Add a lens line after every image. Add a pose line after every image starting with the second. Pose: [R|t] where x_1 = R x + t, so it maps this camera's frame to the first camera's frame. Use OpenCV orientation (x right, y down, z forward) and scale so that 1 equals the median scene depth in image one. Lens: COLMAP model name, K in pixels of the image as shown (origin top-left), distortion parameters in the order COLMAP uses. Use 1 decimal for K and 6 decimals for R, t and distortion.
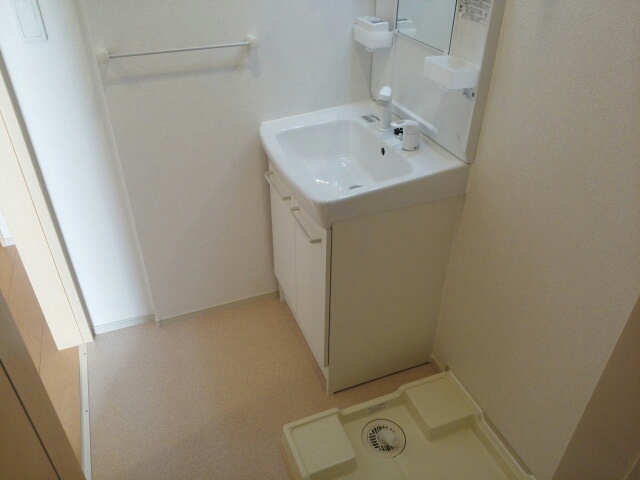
lens RADIAL K [[504.7, 0, 320.0], [0, 504.7, 240.0], [0, 0, 1]] dist [0.016942, -0.005972]
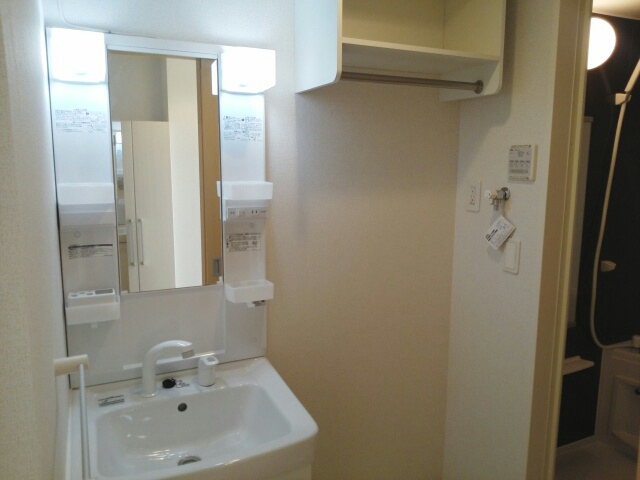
lens RADIAL K [[504.7, 0, 320.0], [0, 504.7, 240.0], [0, 0, 1]] dist [0.016942, -0.005972]
pose [[-0.063291, -0.155914, 0.985741, -0.729517], [0.560842, 0.811445, 0.164355, -0.429406], [-0.825500, 0.563247, 0.036086, 0.609343]]
